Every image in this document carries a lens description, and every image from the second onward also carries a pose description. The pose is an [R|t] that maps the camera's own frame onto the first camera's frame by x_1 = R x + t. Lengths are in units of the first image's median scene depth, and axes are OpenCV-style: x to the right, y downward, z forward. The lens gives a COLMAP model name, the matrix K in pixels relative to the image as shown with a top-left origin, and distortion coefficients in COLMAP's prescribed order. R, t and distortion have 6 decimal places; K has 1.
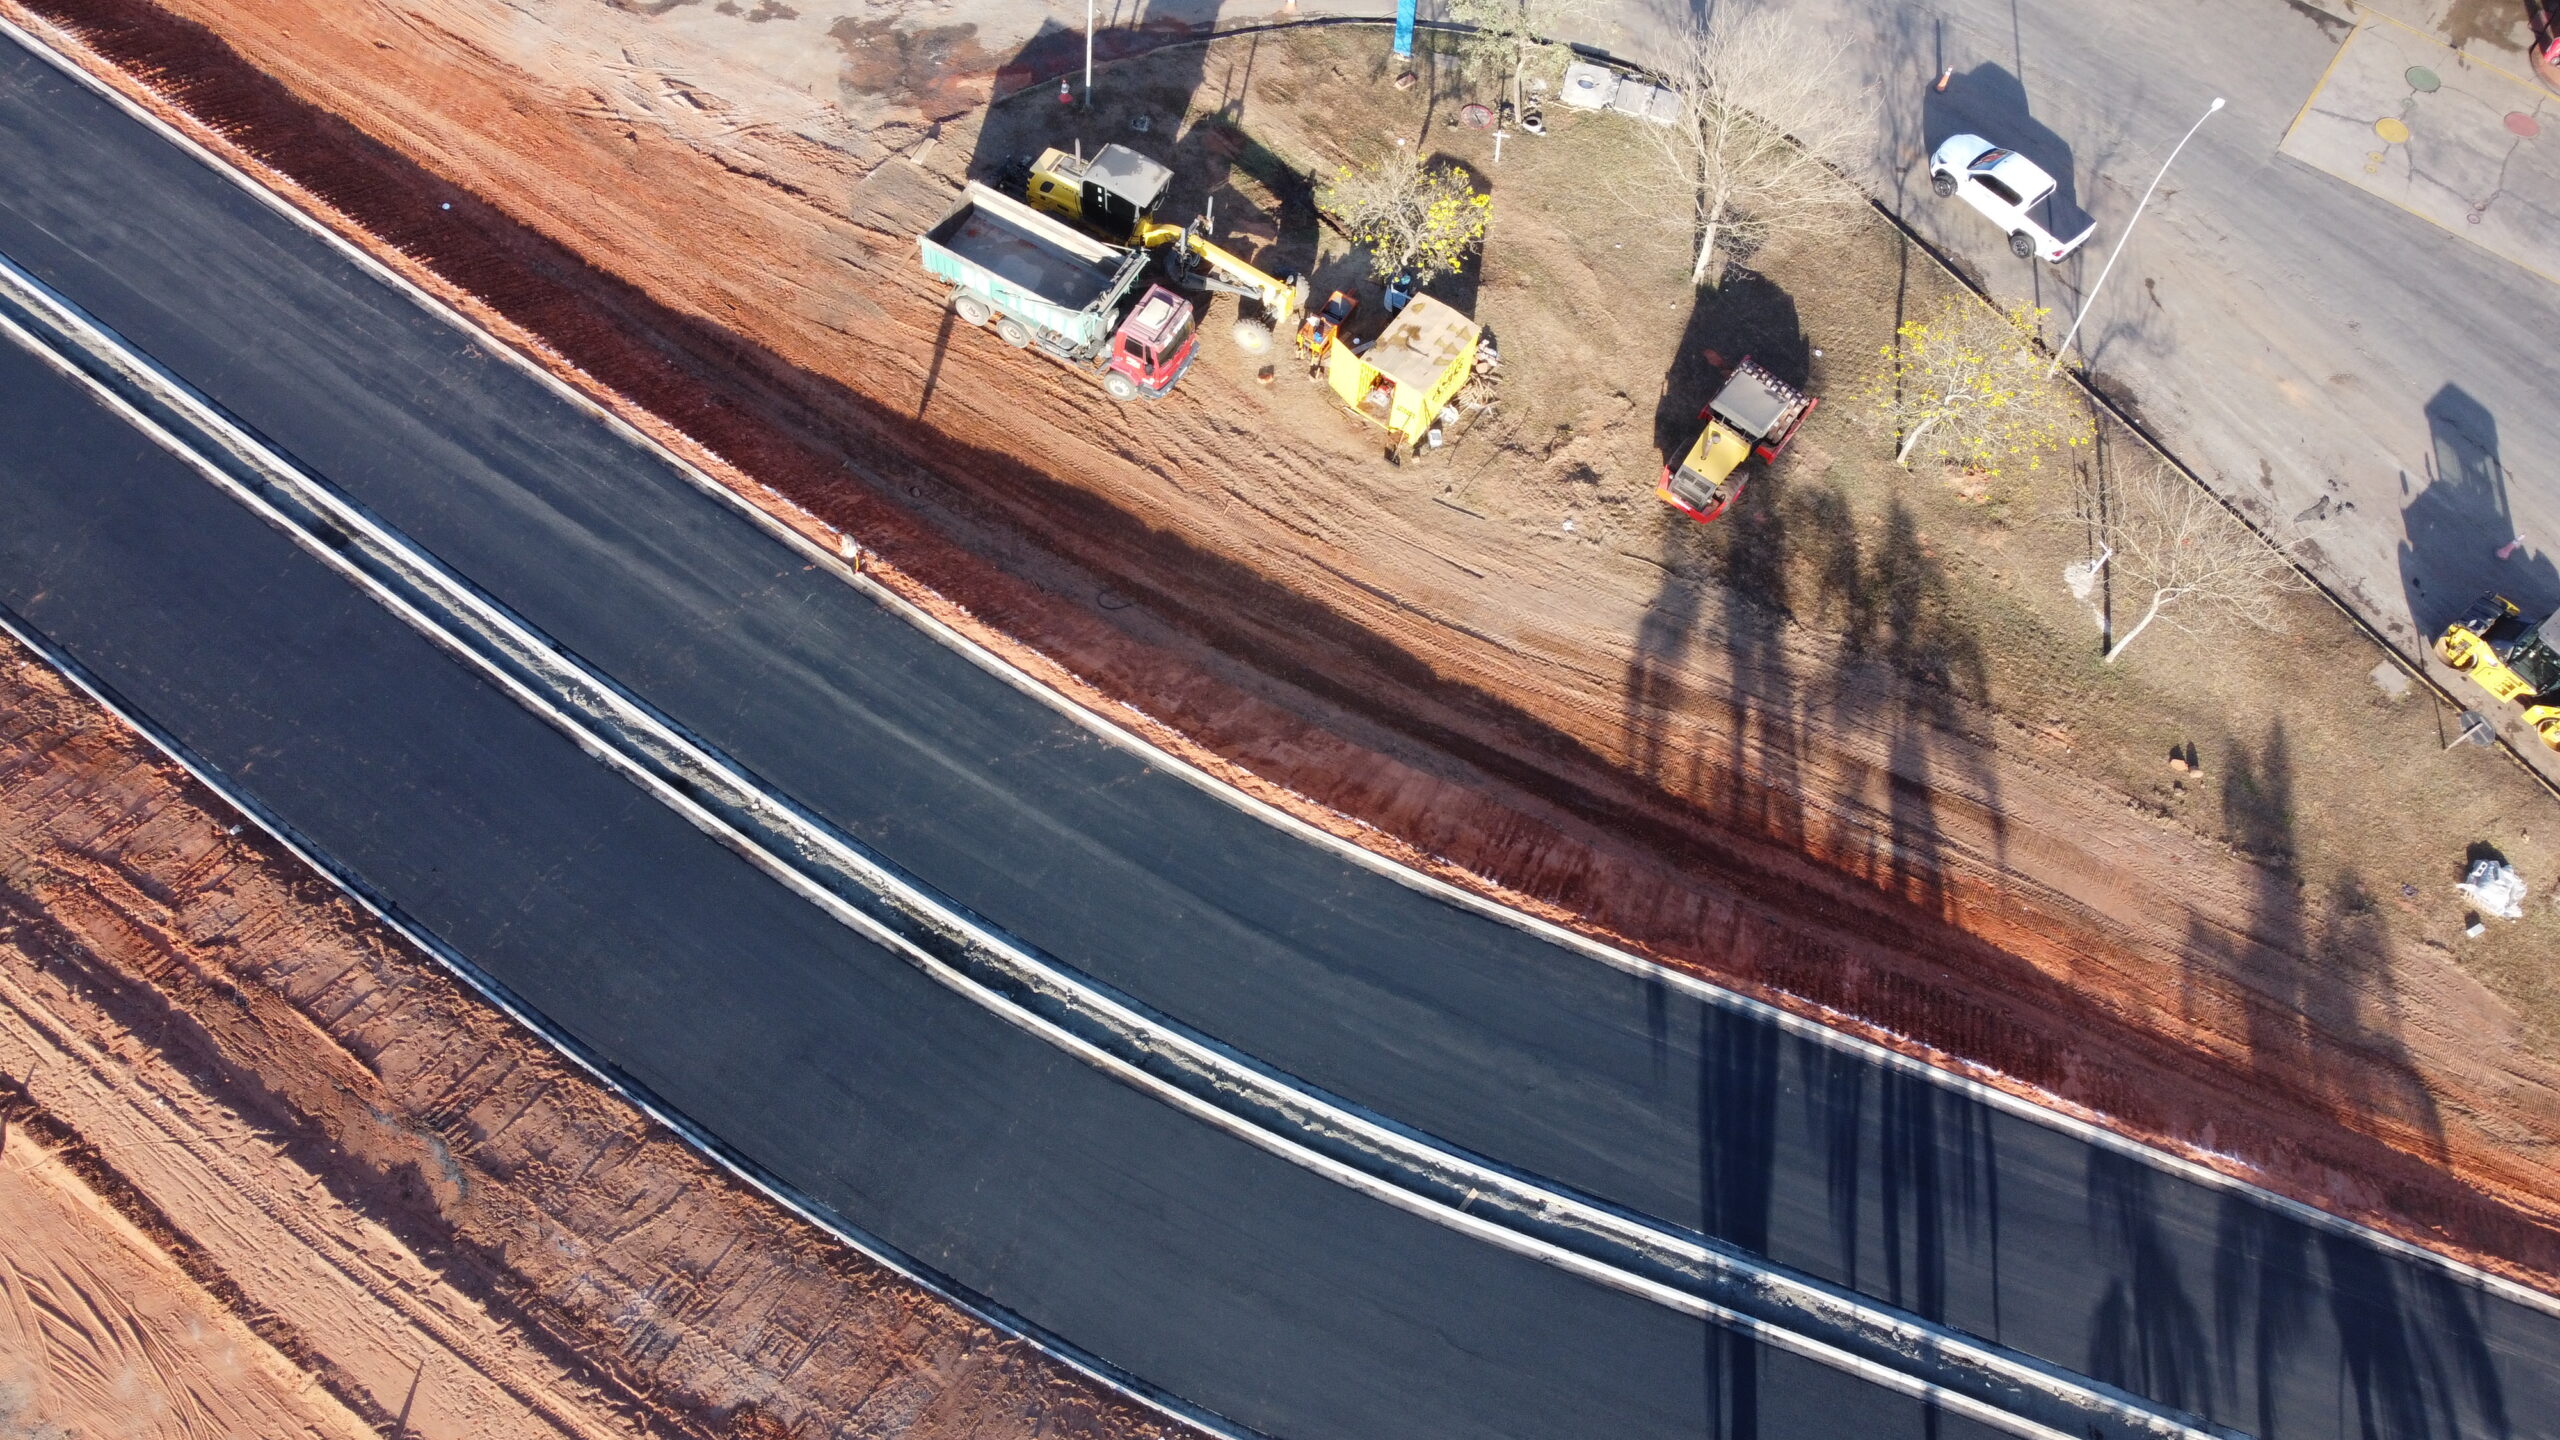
lens RADIAL K [[1946.6, 0, 1278.1], [0, 1946.6, 705.8], [0, 0, 1]] dist [-0.002630, -0.001161]
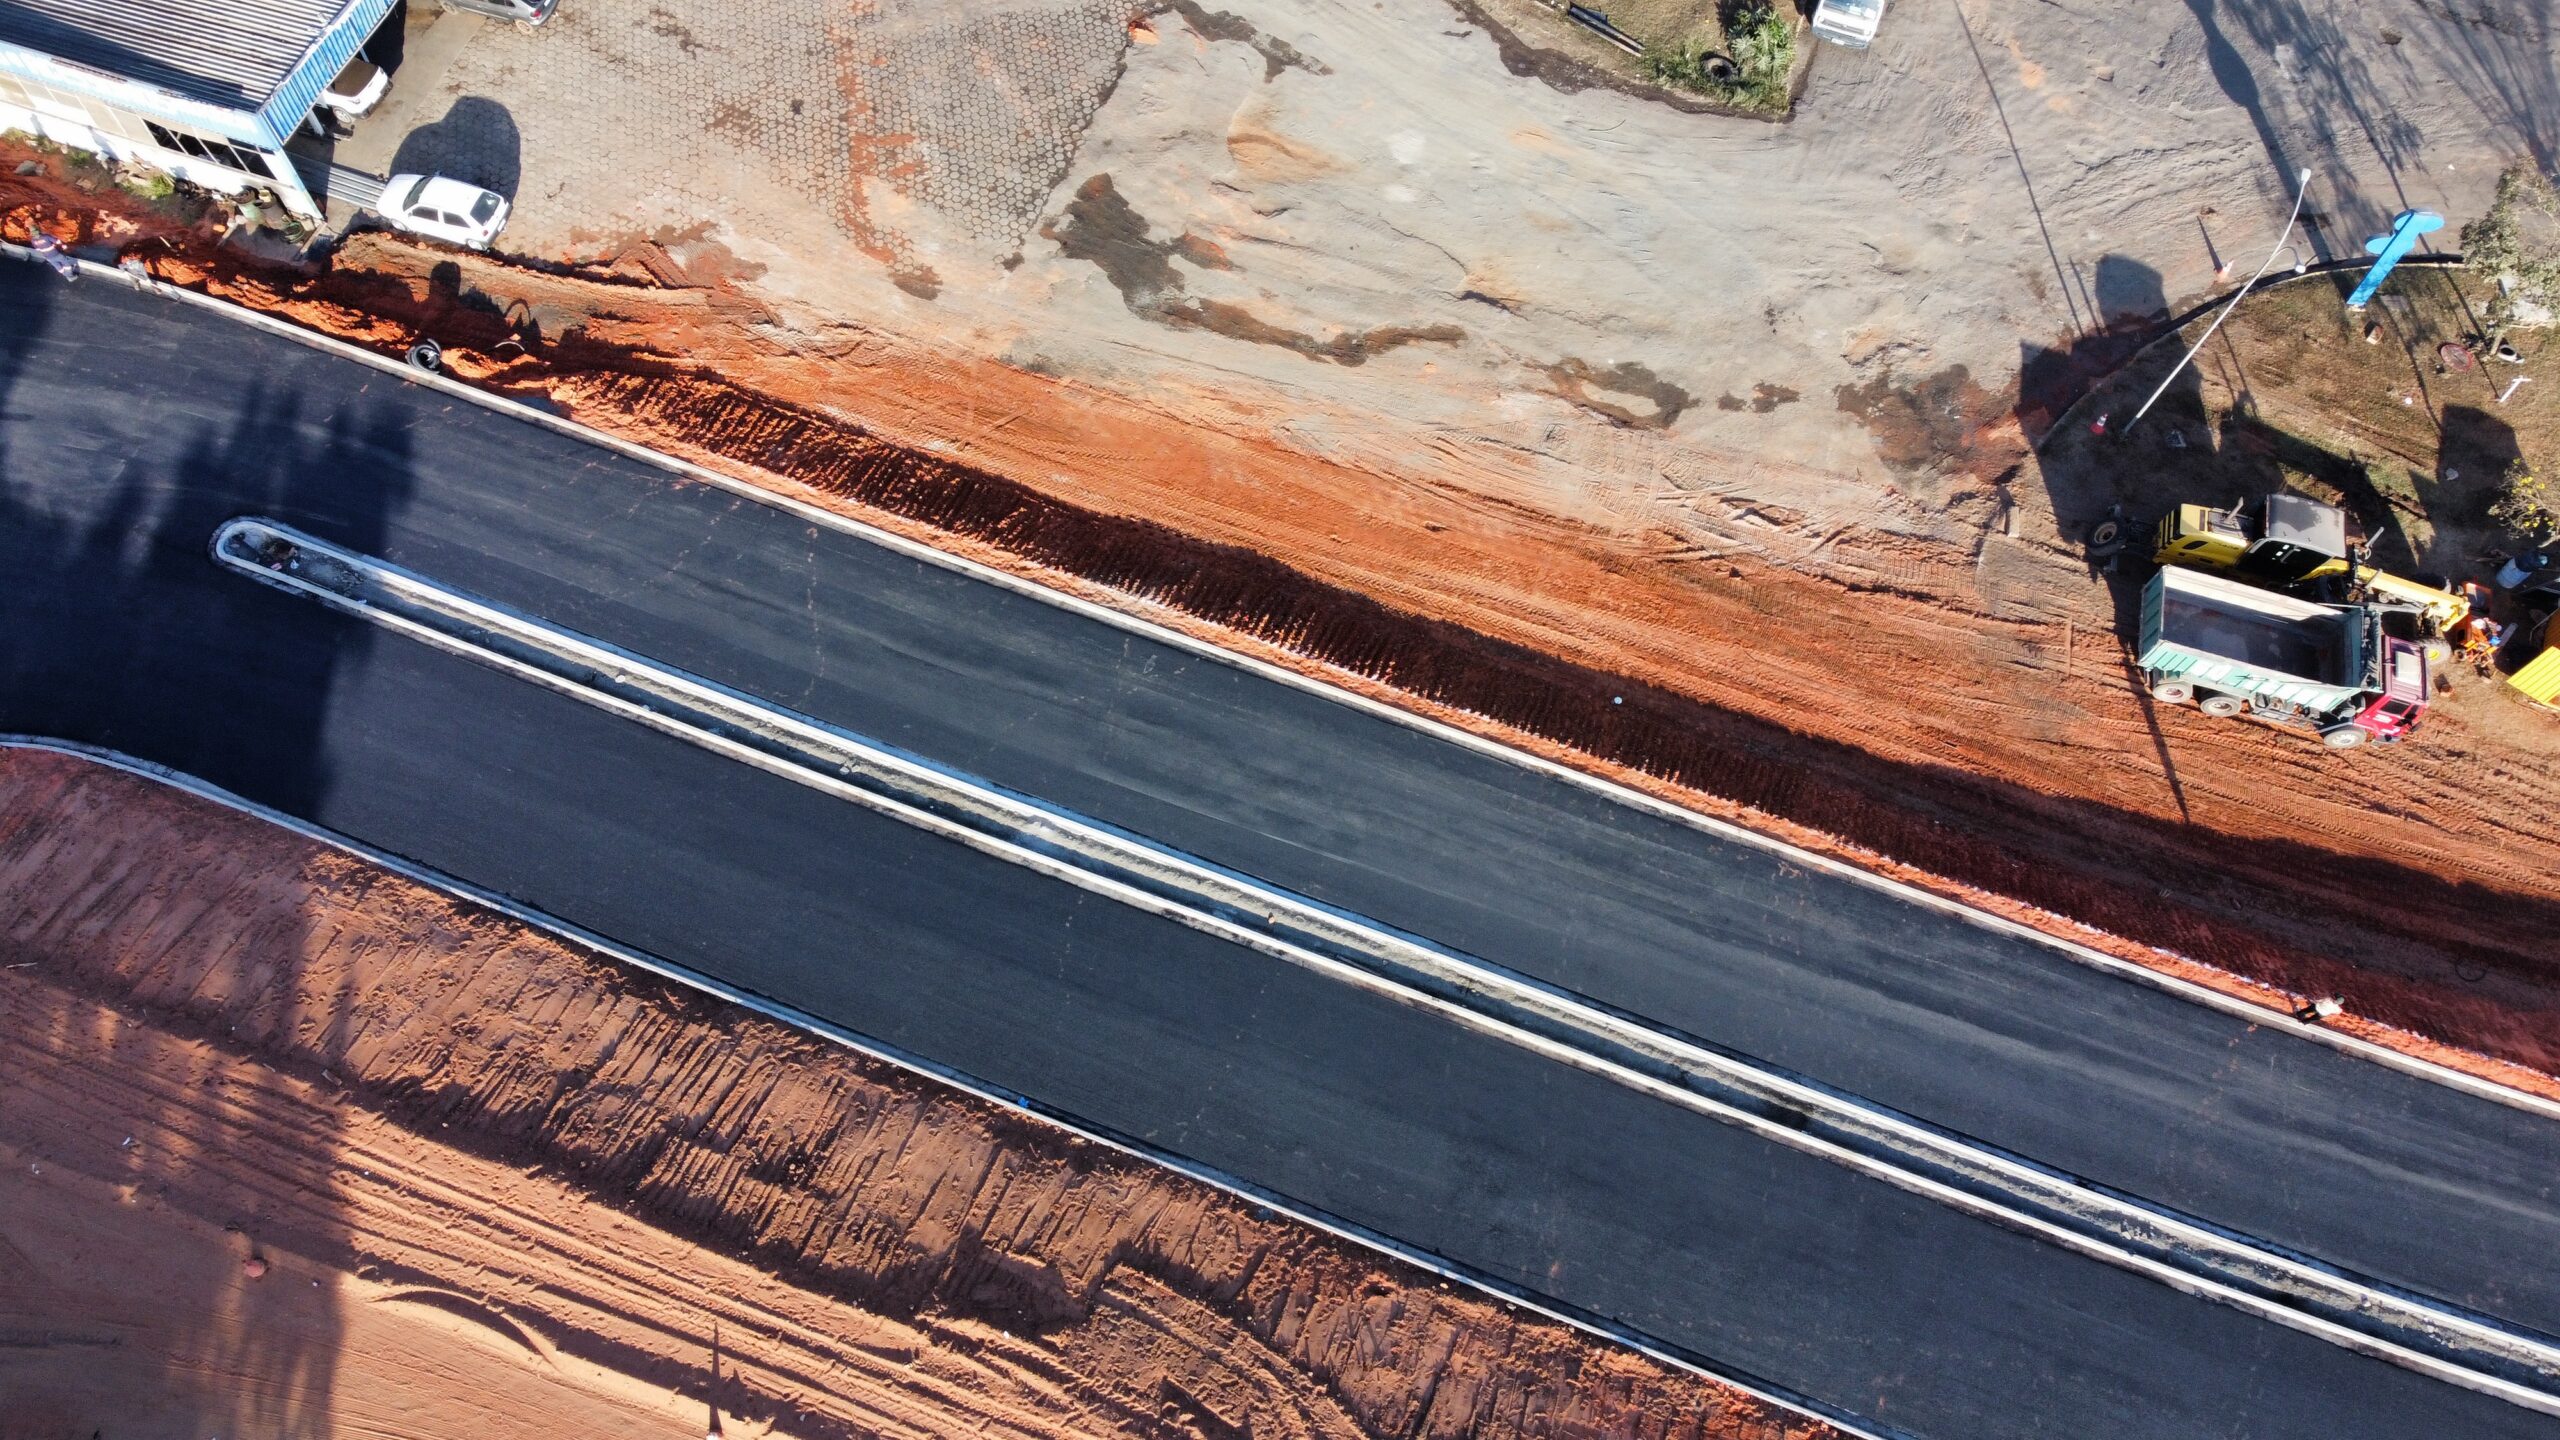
lens RADIAL K [[1946.6, 0, 1278.1], [0, 1946.6, 705.8], [0, 0, 1]] dist [-0.002630, -0.001161]
pose [[0.968606, -0.221255, 0.113353, -0.742782], [0.216545, 0.974862, 0.052460, -0.362920], [-0.122111, -0.026267, 0.992169, 0.089284]]
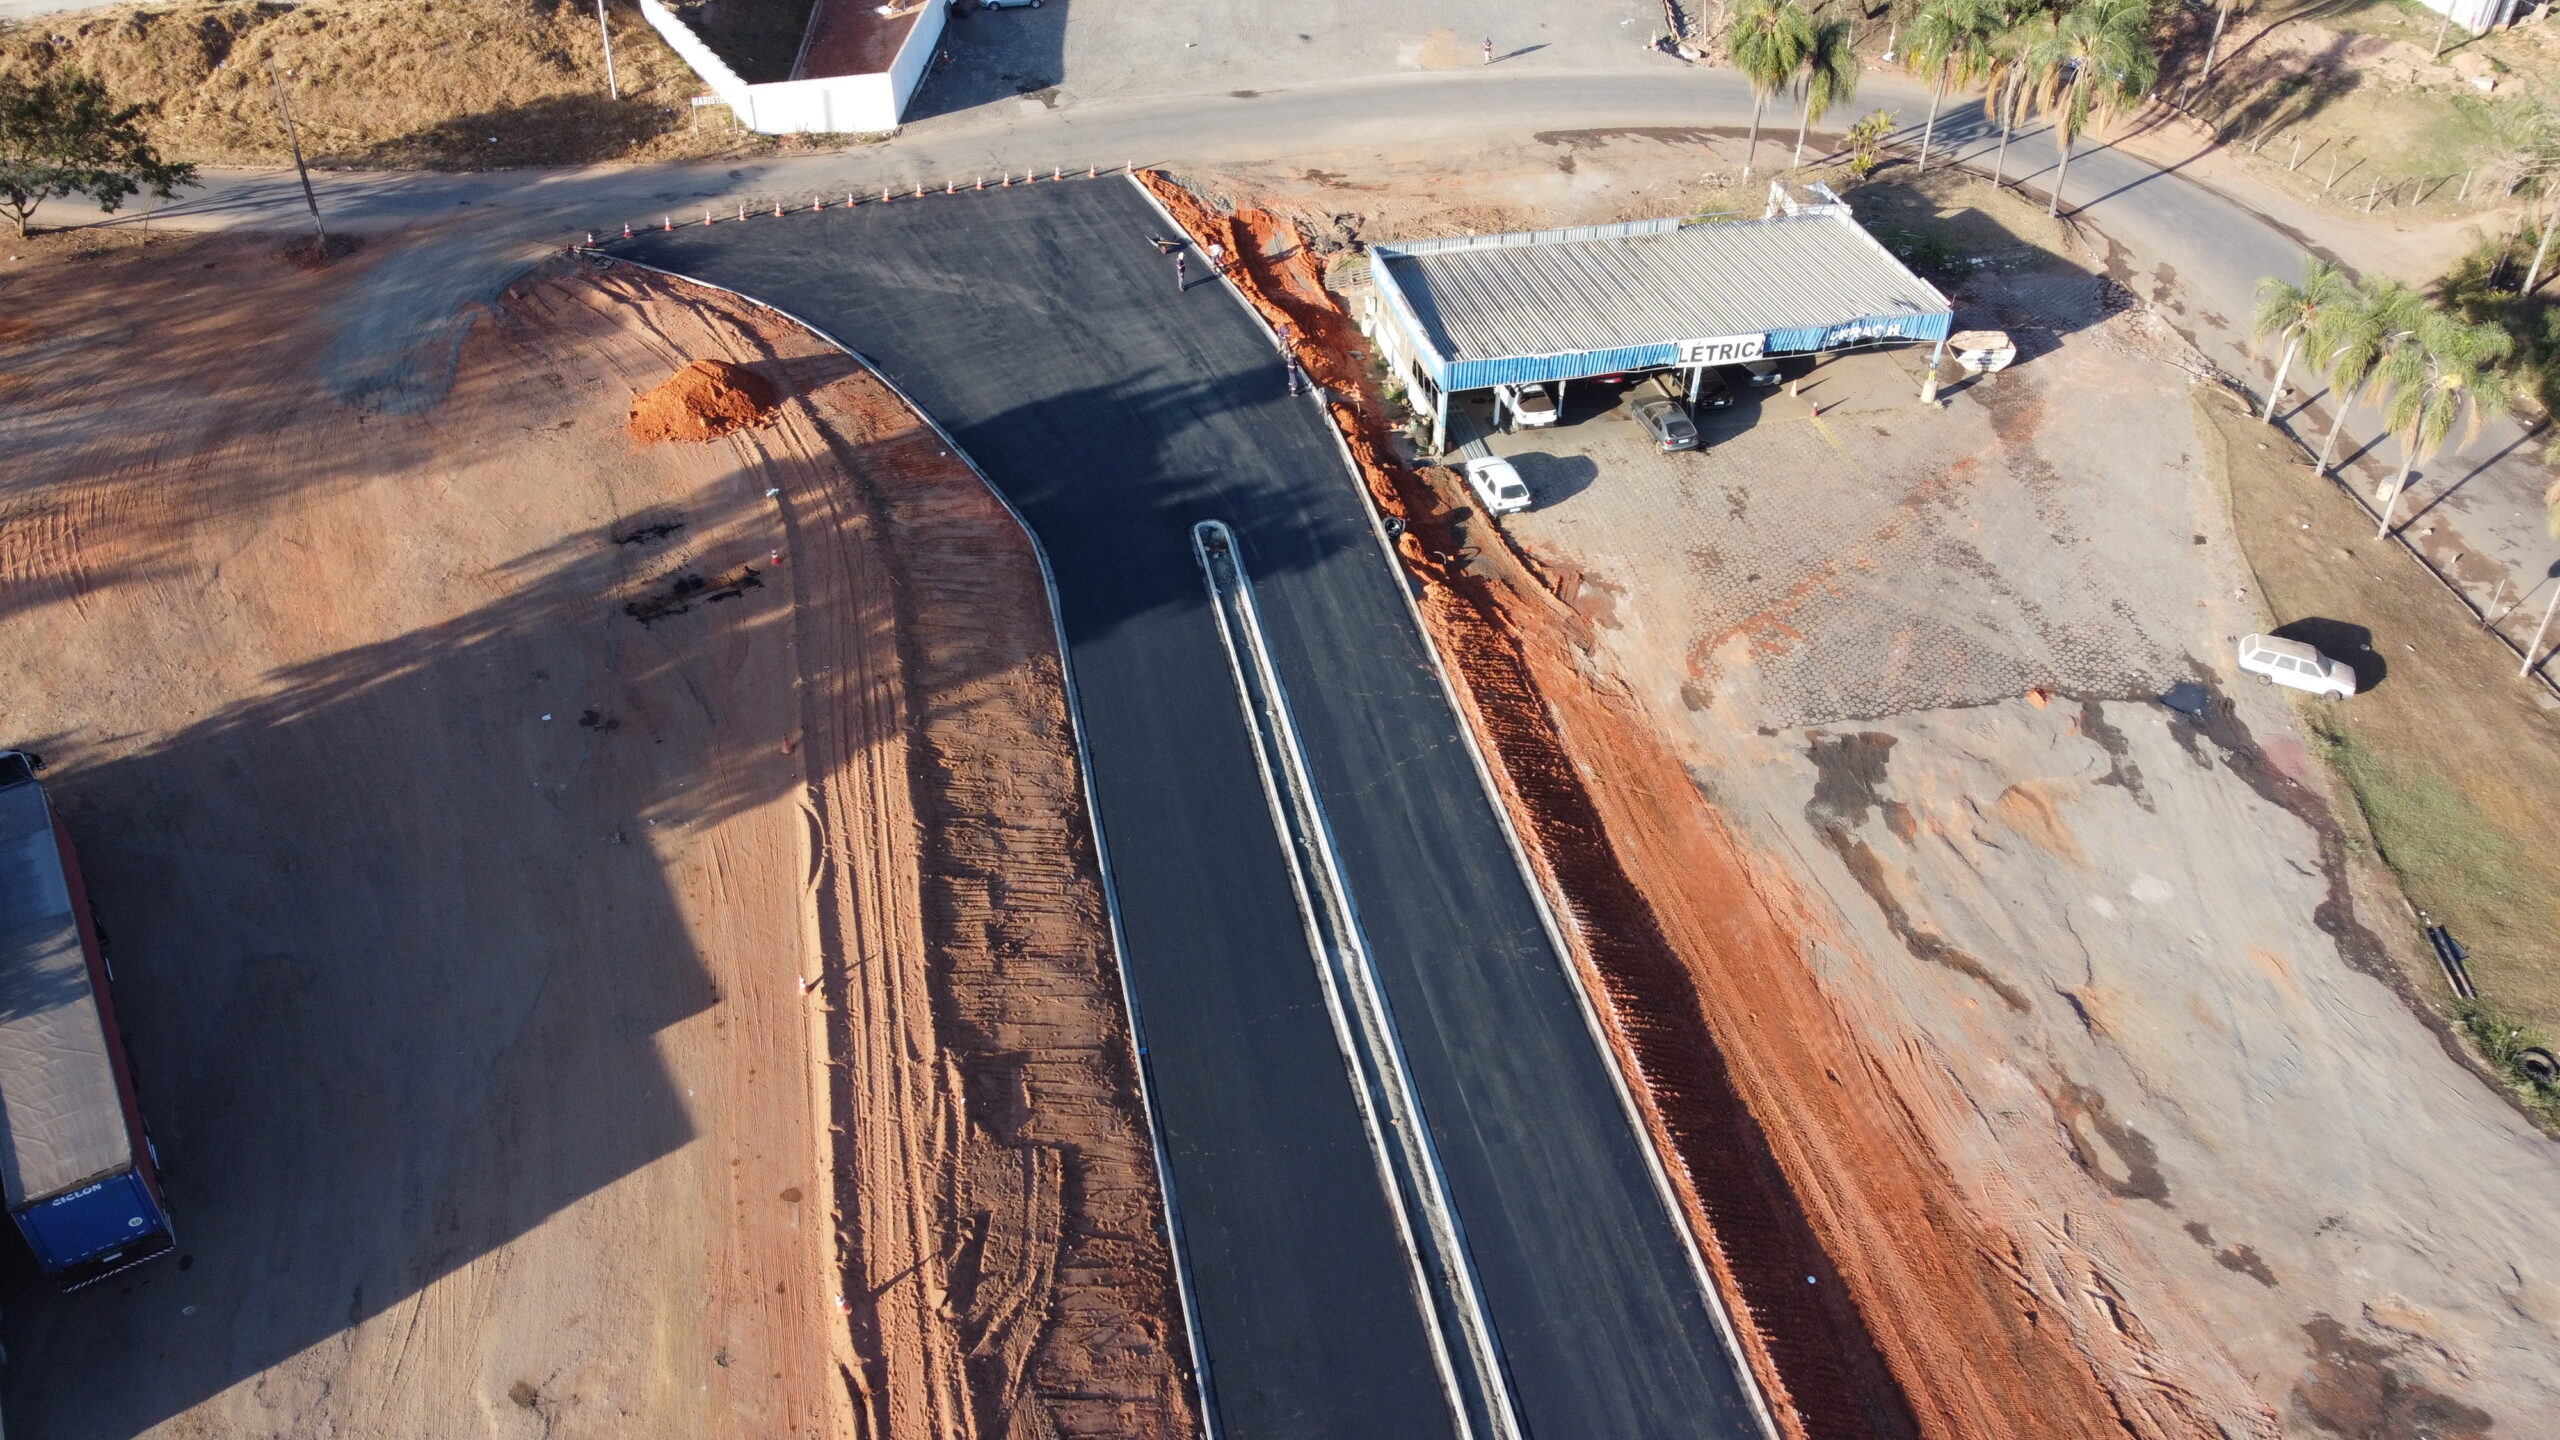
lens RADIAL K [[1946.6, 0, 1278.1], [0, 1946.6, 705.8], [0, 0, 1]] dist [-0.002630, -0.001161]
pose [[0.723086, 0.408104, -0.557313, -0.223506], [-0.591913, 0.781966, -0.195368, -0.150234], [0.356069, 0.471148, 0.806991, 0.047492]]
